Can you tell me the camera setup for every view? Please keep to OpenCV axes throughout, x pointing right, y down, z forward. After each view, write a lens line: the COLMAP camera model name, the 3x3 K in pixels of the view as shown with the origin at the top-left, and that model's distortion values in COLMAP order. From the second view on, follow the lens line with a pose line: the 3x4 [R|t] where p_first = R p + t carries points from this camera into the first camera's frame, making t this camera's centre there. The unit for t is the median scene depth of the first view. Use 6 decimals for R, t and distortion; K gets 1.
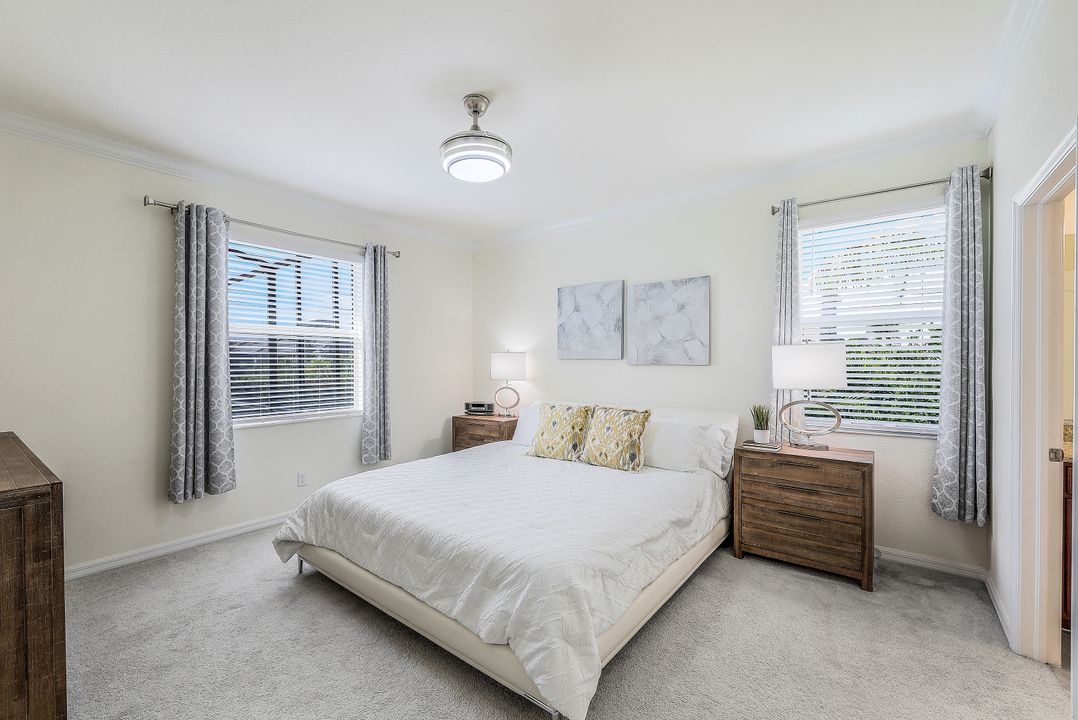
lens RADIAL K [[441.1, 0, 537.2], [0, 441.1, 358.0], [0, 0, 1]] dist [-0.000536, -0.000091]
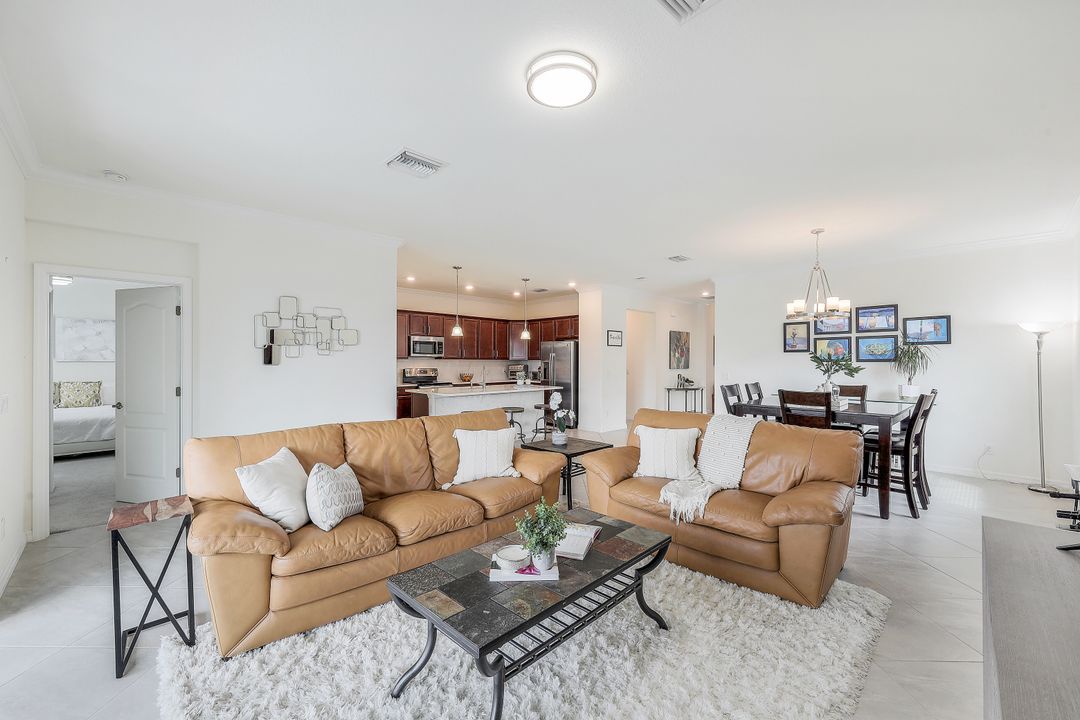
lens RADIAL K [[436.8, 0, 545.7], [0, 436.8, 359.3], [0, 0, 1]] dist [-0.000420, -0.000011]
pose [[0.126224, -0.000742, 0.992001, -1.665036], [-0.004909, 0.999987, 0.001373, -0.009000], [-0.991990, -0.005043, 0.126219, -1.542527]]
